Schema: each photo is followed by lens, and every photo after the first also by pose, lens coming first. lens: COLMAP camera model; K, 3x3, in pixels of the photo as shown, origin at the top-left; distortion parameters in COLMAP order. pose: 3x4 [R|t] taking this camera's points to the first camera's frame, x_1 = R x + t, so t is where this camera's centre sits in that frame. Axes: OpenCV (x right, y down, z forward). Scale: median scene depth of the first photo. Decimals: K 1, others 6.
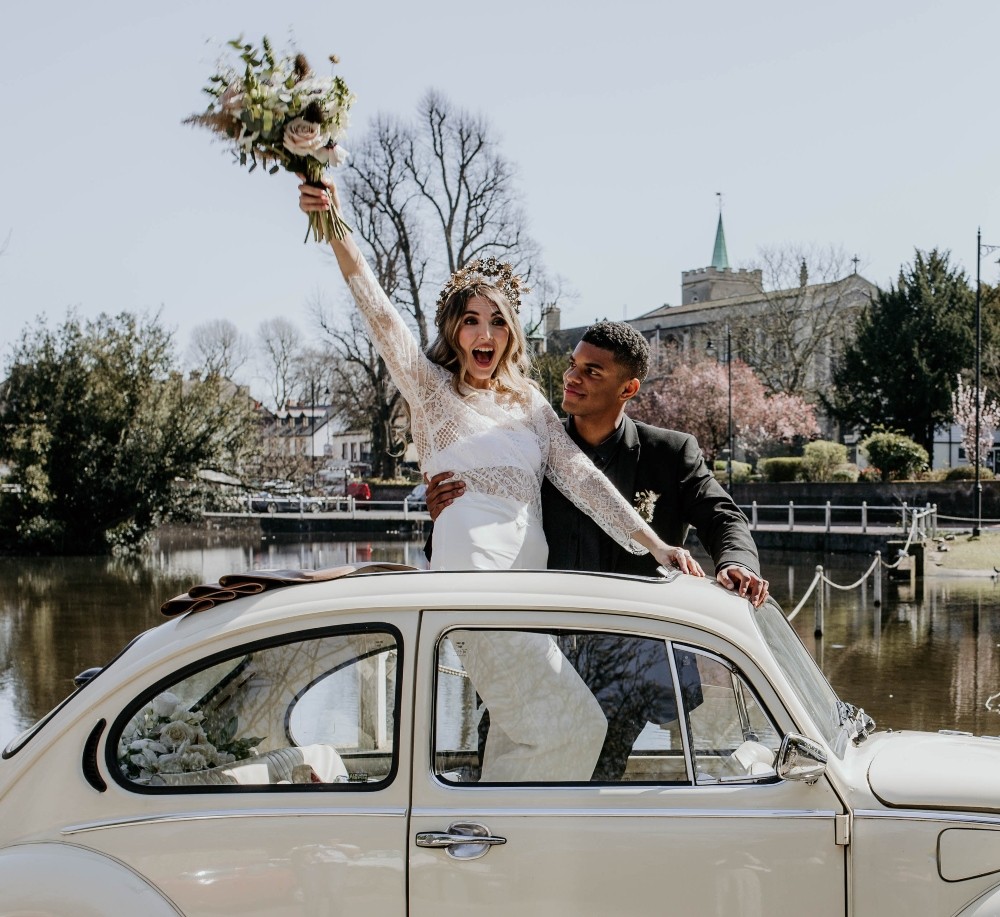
lens RADIAL K [[2154.3, 0, 500.7], [0, 2154.3, 460.3], [0, 0, 1]] dist [-0.043398, 0.000000]
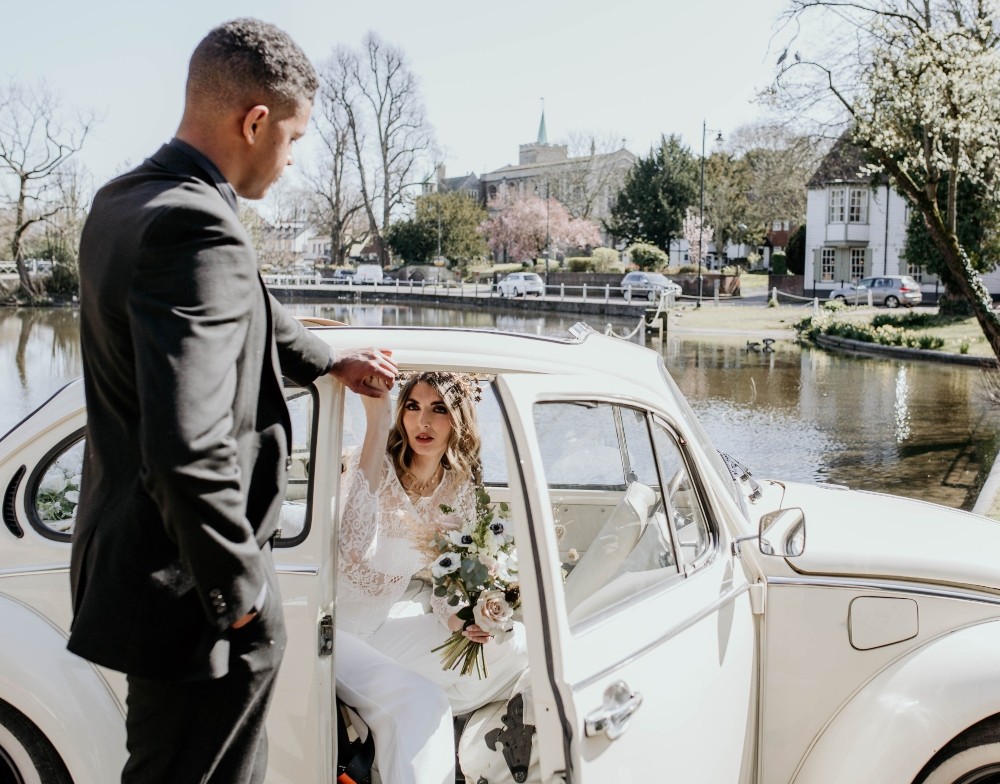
lens RADIAL K [[2217.3, 0, 497.7], [0, 2217.3, 393.2], [0, 0, 1]] dist [0.079198, 0.000000]
pose [[0.999133, 0.019074, 0.037000, 0.007600], [-0.021954, 0.996628, 0.079059, -0.031389], [-0.035367, -0.079802, 0.996183, -0.716643]]
